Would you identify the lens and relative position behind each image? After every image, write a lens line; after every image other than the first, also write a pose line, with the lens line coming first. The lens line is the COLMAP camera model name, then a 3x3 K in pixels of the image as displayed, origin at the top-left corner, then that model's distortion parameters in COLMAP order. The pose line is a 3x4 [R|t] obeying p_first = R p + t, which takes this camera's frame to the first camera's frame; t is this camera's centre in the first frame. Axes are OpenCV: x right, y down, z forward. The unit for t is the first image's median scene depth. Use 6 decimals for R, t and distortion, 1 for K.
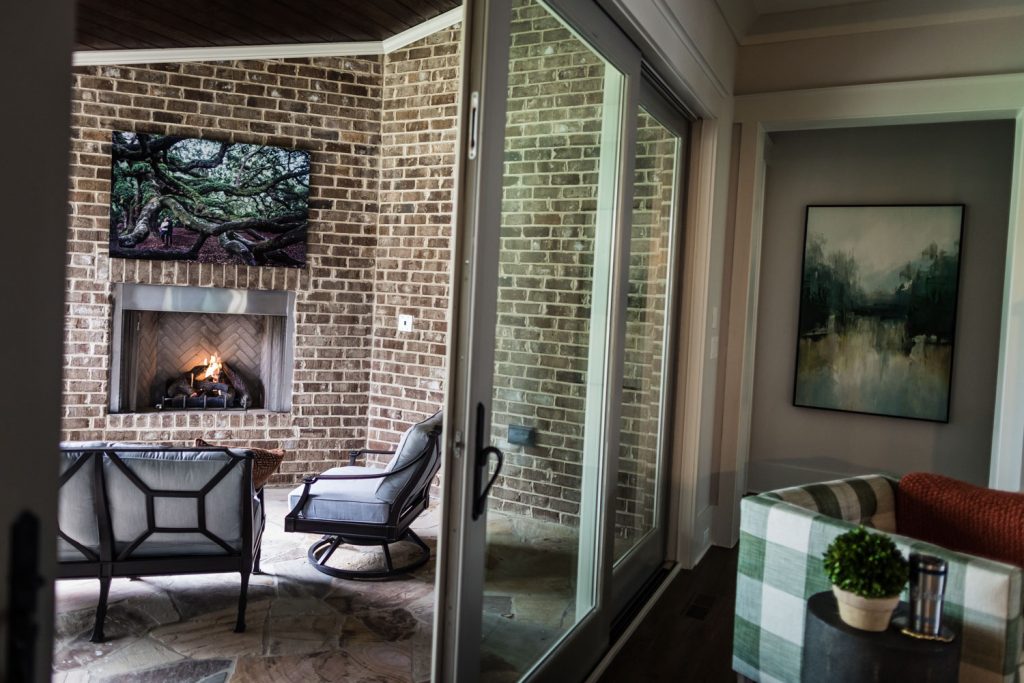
lens RADIAL K [[732.8, 0, 478.8], [0, 732.8, 315.2], [0, 0, 1]] dist [0.007363, -0.000942]
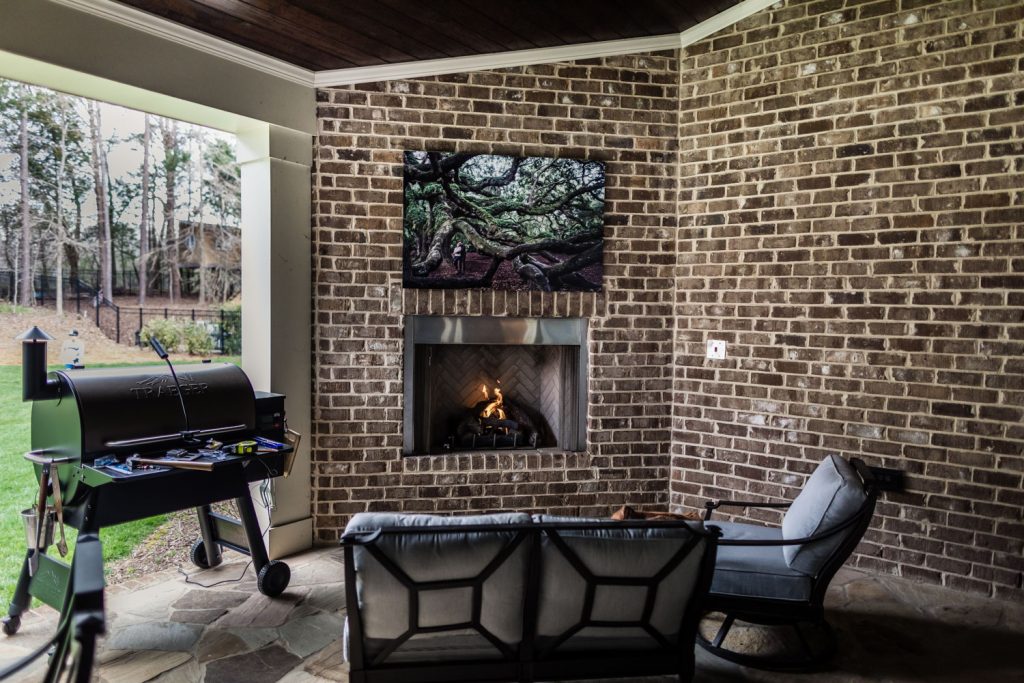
lens RADIAL K [[691.1, 0, 512.2], [0, 691.1, 337.0], [0, 0, 1]] dist [0.008658, -0.003451]
pose [[0.991350, -0.030325, -0.127693, -0.248212], [0.030366, 0.999538, -0.001620, -0.010912], [0.127683, -0.002272, 0.991812, 0.147737]]
